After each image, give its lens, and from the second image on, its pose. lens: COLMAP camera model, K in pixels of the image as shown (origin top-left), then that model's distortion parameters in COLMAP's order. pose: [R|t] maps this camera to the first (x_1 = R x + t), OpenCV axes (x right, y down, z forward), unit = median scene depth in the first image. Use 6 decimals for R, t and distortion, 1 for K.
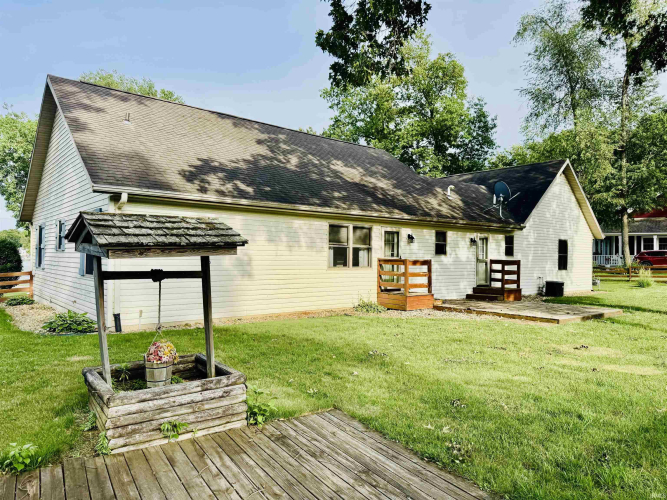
lens RADIAL K [[470.2, 0, 322.1], [0, 470.2, 255.9], [0, 0, 1]] dist [0.024223, -0.023630]
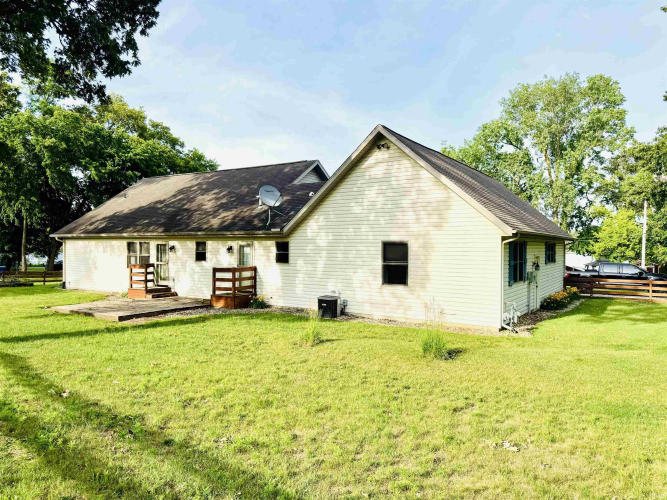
lens RADIAL K [[470.2, 0, 337.8], [0, 470.2, 251.7], [0, 0, 1]] dist [0.024223, -0.023630]
pose [[0.332034, -0.002080, -0.943265, 1.496627], [0.000594, 0.999998, -0.001996, -0.022906], [0.943267, 0.000102, 0.332034, 0.916927]]
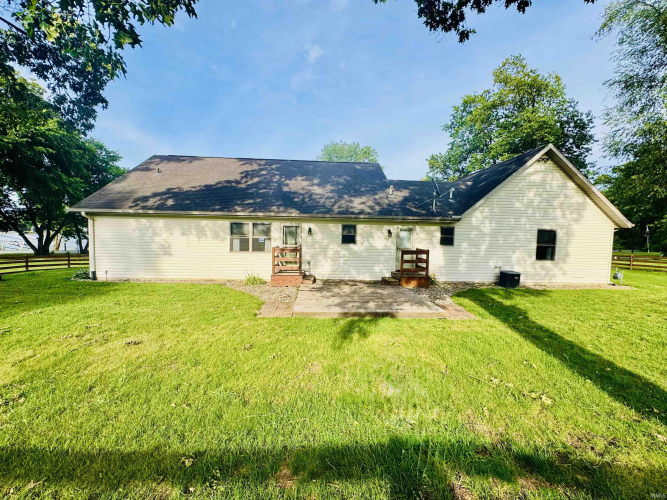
lens RADIAL K [[268.8, 0, 338.5], [0, 268.8, 249.7], [0, 0, 1]] dist [-0.004341, 0.000518]
pose [[0.815794, 0.032732, -0.577415, 0.634913], [-0.009140, 0.999002, 0.043718, -0.017183], [0.578270, -0.030387, 0.815279, 0.394814]]
